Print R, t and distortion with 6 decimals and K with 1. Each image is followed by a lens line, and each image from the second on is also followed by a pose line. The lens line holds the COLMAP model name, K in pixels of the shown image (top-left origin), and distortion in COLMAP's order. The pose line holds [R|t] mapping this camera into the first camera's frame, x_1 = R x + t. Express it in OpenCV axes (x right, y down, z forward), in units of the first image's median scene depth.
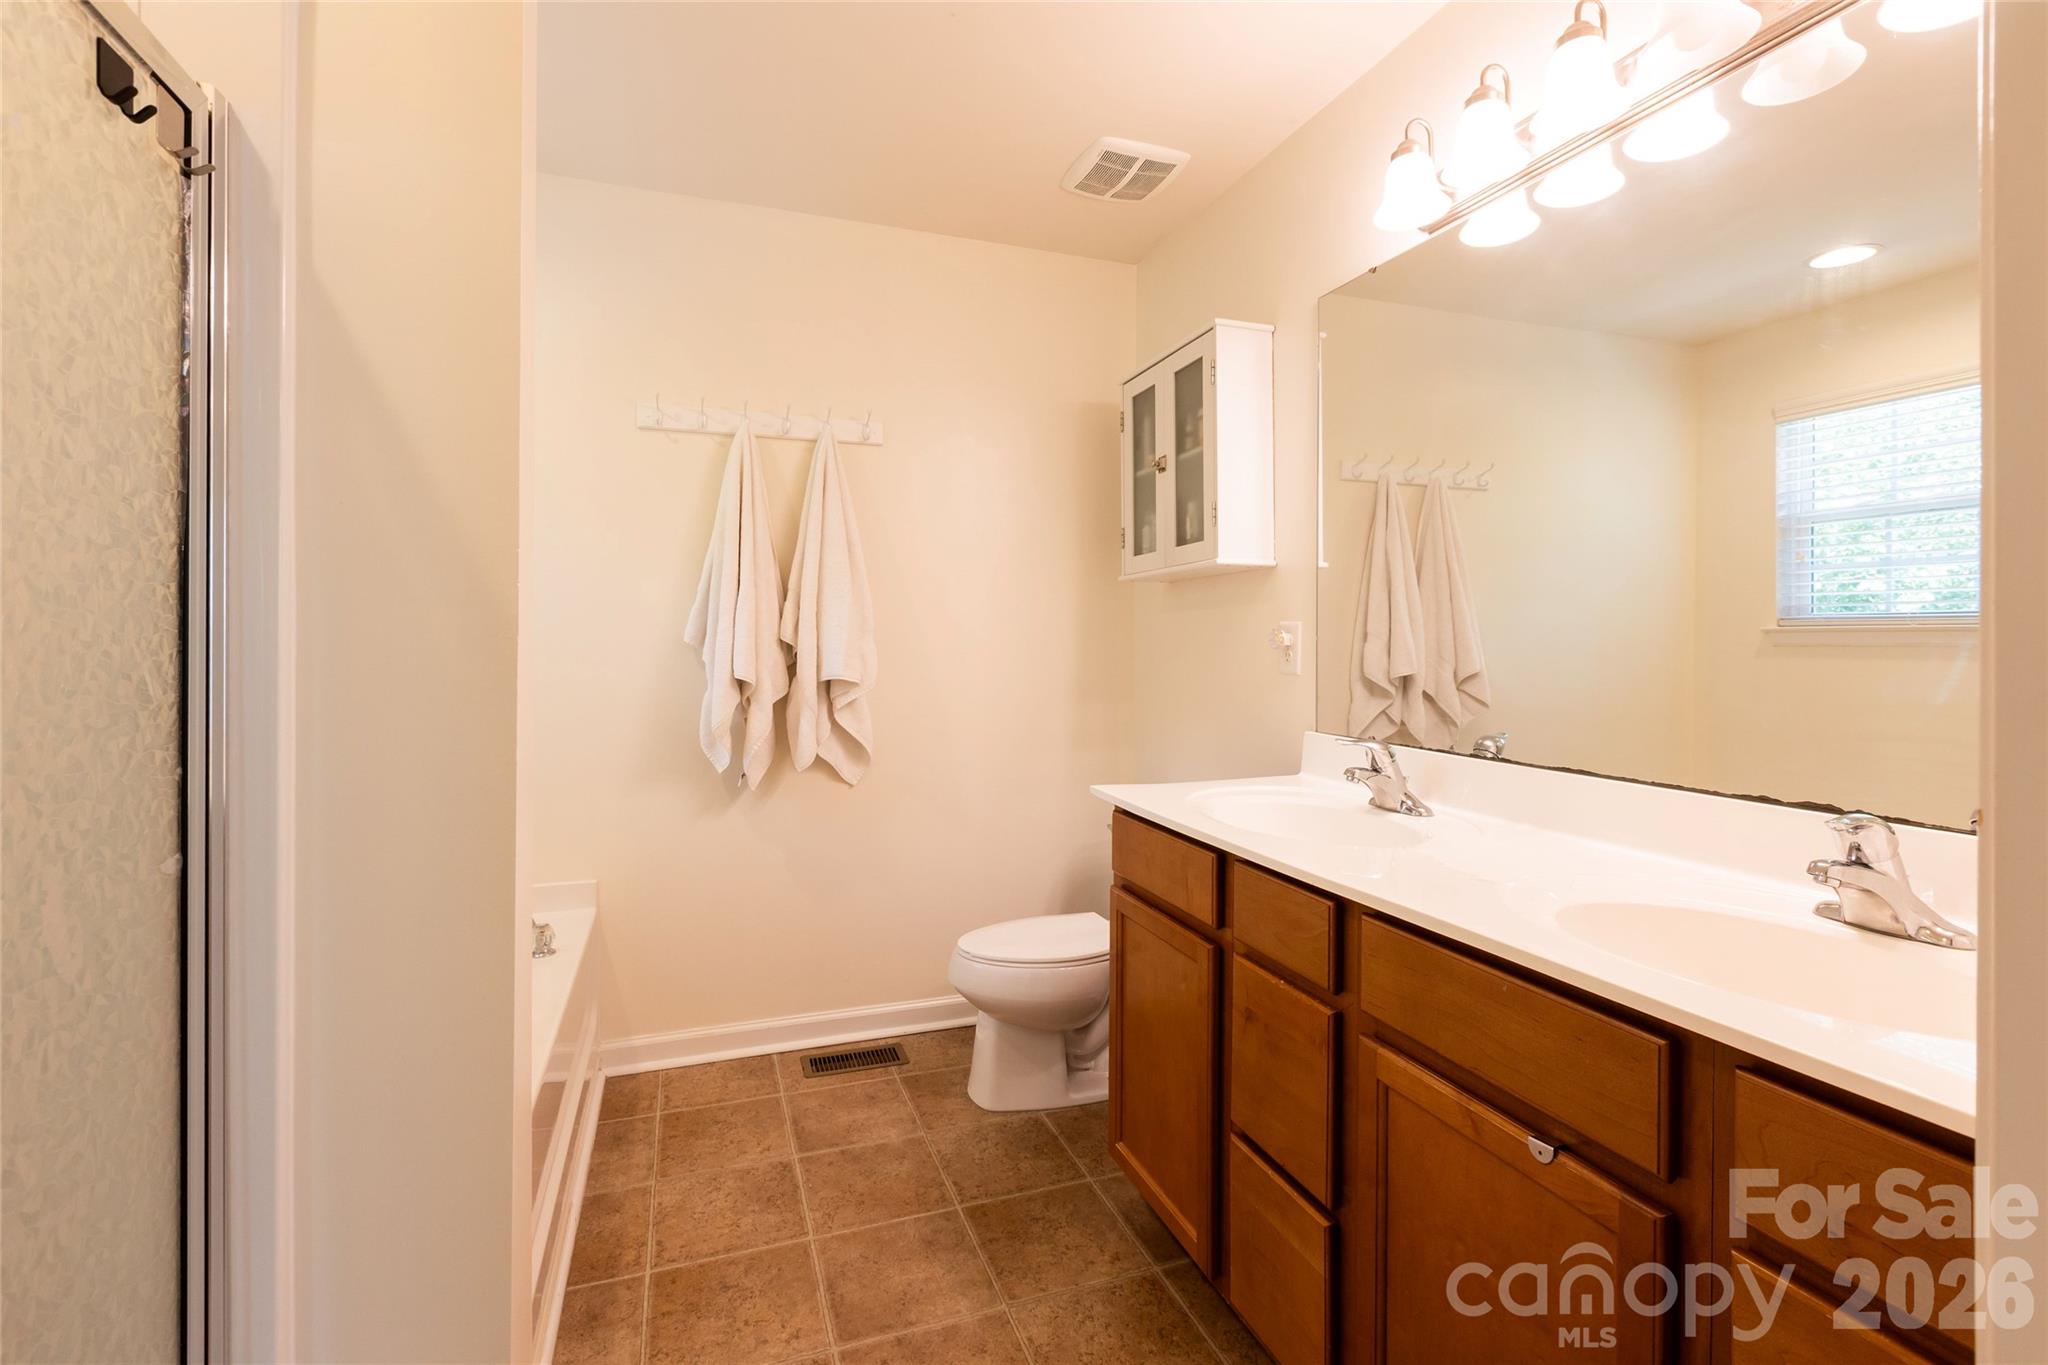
lens RADIAL K [[927.6, 0, 1020.9], [0, 927.6, 661.1], [0, 0, 1]] dist [-0.003839, 0.000046]
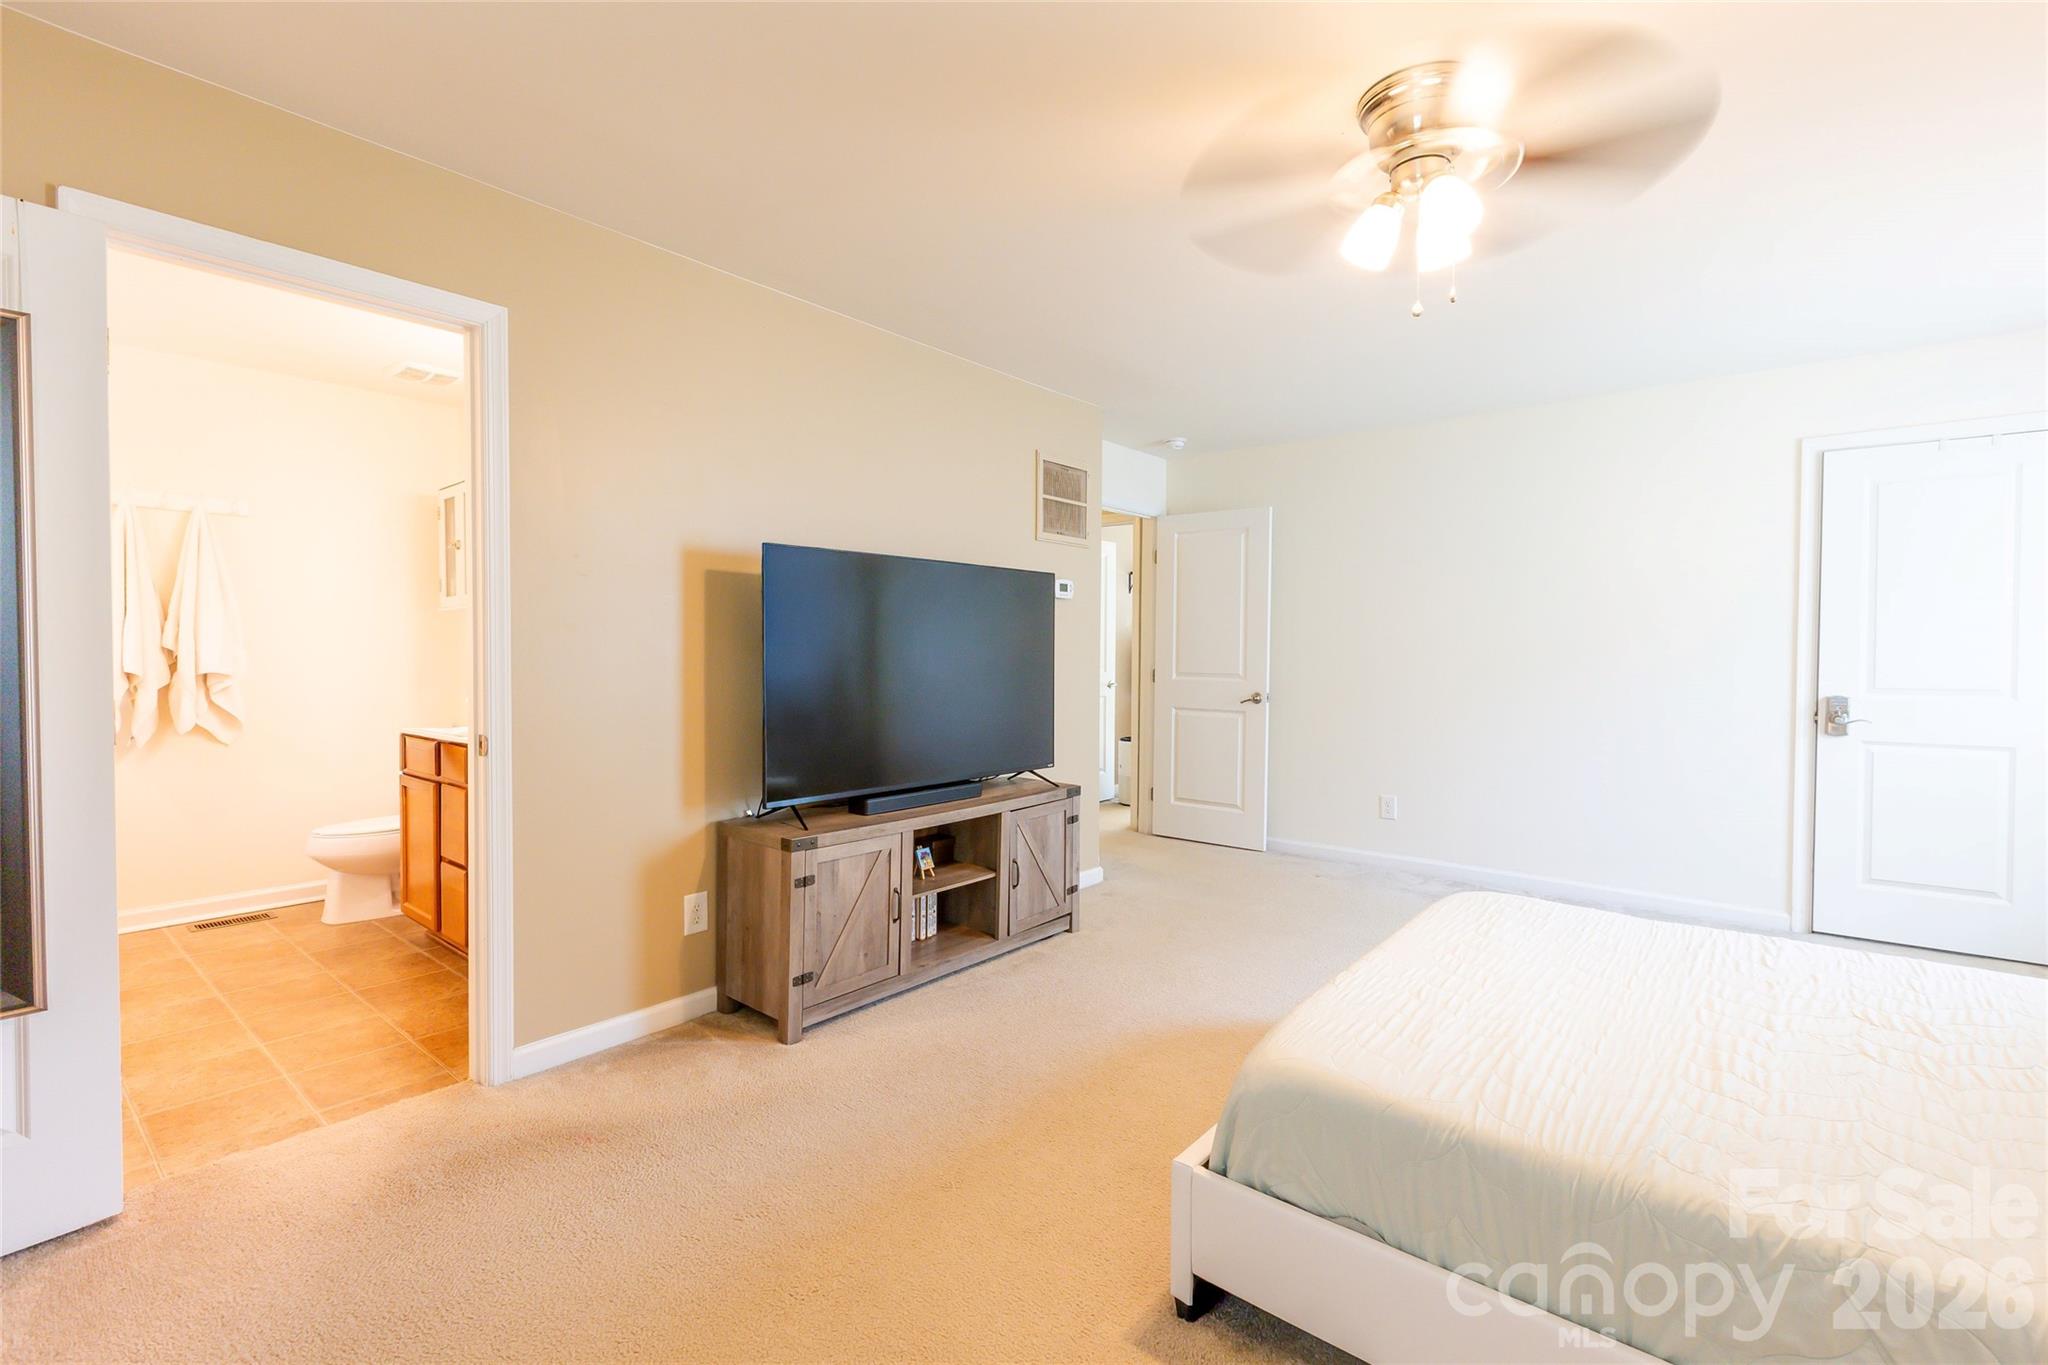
lens RADIAL K [[927.6, 0, 1034.8], [0, 927.6, 677.9], [0, 0, 1]] dist [-0.003839, 0.000046]
pose [[0.860695, -0.015618, 0.508881, 0.193025], [0.011561, 0.999871, 0.011133, 0.026461], [-0.508989, -0.003699, 0.860765, -1.004892]]
